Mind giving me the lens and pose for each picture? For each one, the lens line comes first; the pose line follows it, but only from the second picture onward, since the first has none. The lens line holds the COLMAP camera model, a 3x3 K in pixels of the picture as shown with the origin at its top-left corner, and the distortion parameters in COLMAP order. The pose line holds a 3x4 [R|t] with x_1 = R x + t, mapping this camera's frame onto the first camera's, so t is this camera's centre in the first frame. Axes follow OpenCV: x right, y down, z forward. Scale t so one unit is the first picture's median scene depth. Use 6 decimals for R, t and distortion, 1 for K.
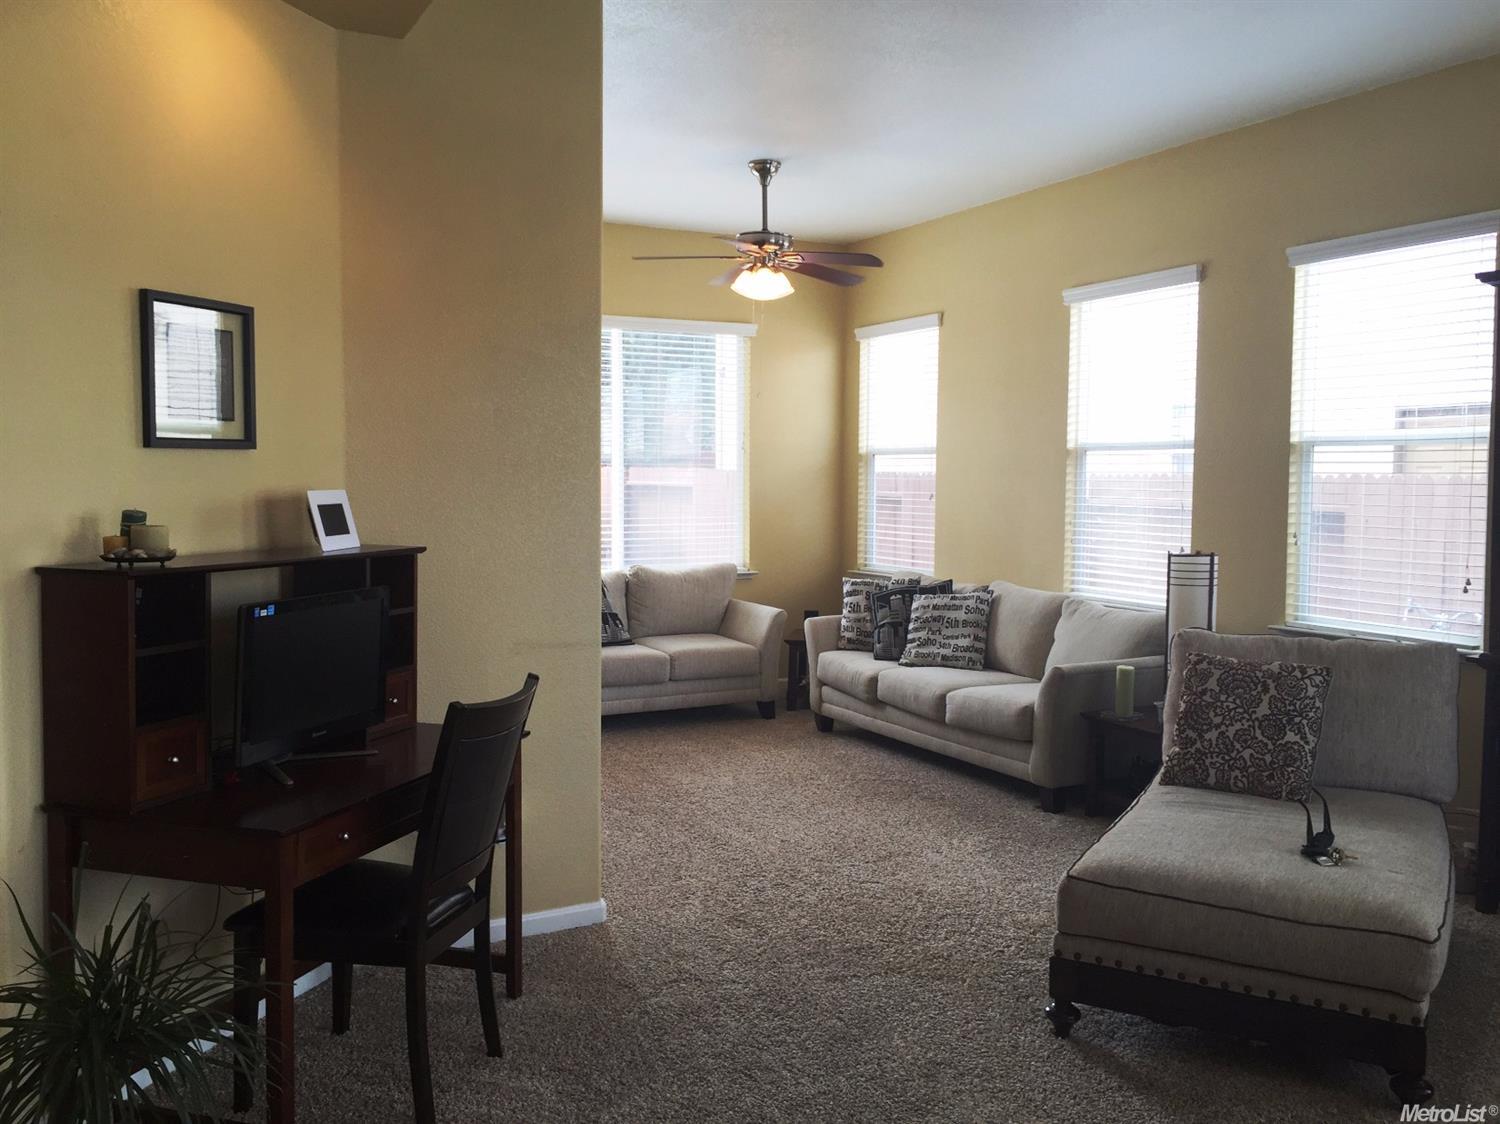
lens RADIAL K [[1289.6, 0, 748.9], [0, 1289.6, 557.4], [0, 0, 1]] dist [0.084171, -0.105330]
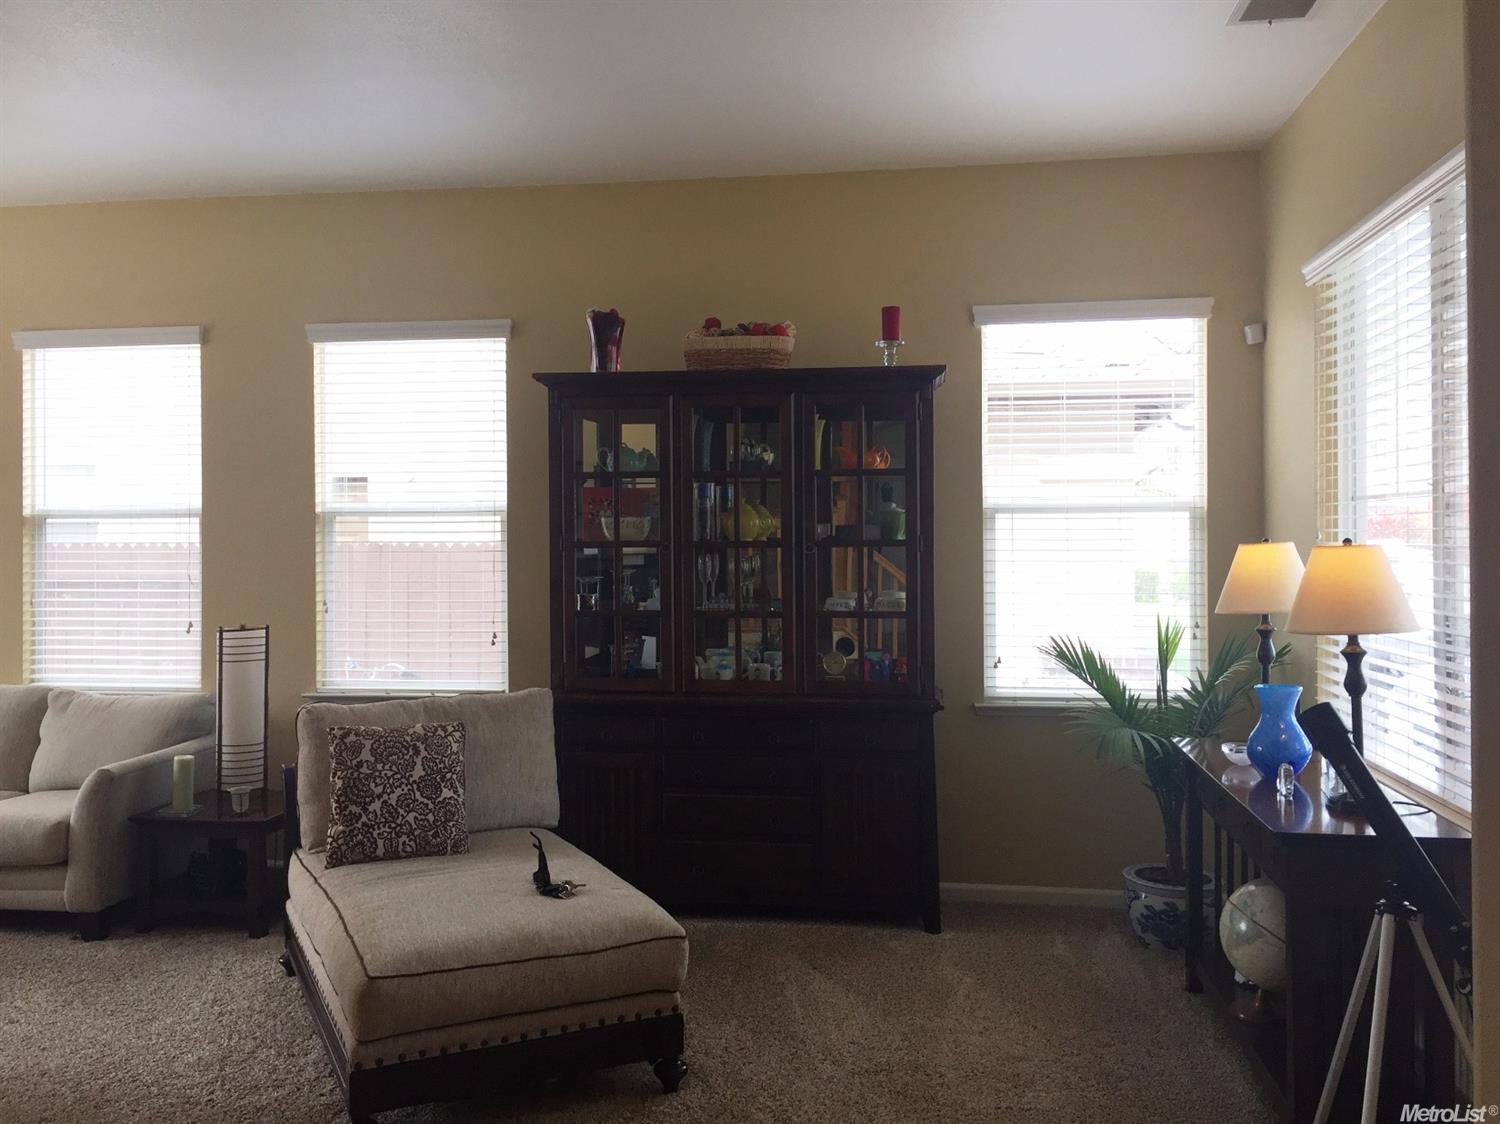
lens RADIAL K [[1289.6, 0, 753.8], [0, 1289.6, 549.5], [0, 0, 1]] dist [0.084171, -0.105330]
pose [[0.586174, -0.015839, 0.810030, -0.275823], [0.061418, 0.997801, -0.024934, -0.016923], [-0.807854, 0.064366, 0.585858, 0.166642]]
